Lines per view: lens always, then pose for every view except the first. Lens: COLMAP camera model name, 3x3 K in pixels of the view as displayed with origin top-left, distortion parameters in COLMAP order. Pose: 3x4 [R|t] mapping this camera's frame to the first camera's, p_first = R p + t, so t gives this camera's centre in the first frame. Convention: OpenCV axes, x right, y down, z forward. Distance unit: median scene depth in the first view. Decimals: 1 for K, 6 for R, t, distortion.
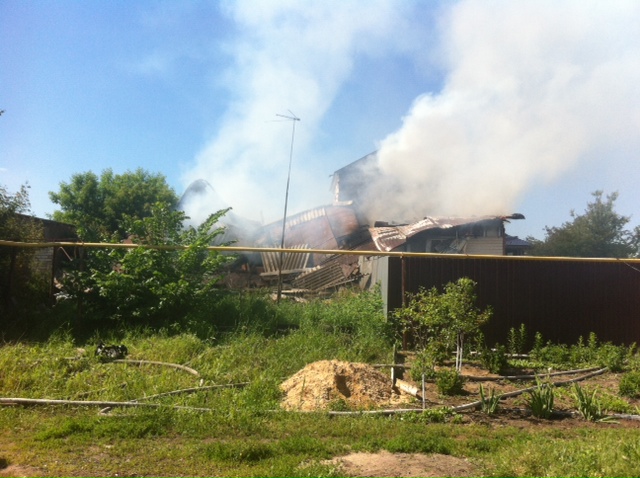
lens RADIAL K [[682.6, 0, 320.8], [0, 682.6, 215.0], [0, 0, 1]] dist [0.127868, -0.536503]
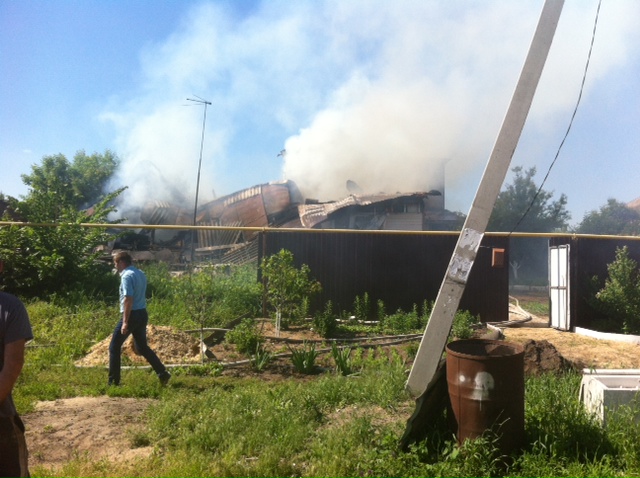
lens RADIAL K [[682.6, 0, 320.8], [0, 682.6, 215.0], [0, 0, 1]] dist [0.127868, -0.536503]
pose [[0.998447, -0.008792, -0.055007, 0.166790], [0.010539, 0.999447, 0.031551, 0.001247], [0.054699, -0.032082, 0.997987, -0.042644]]
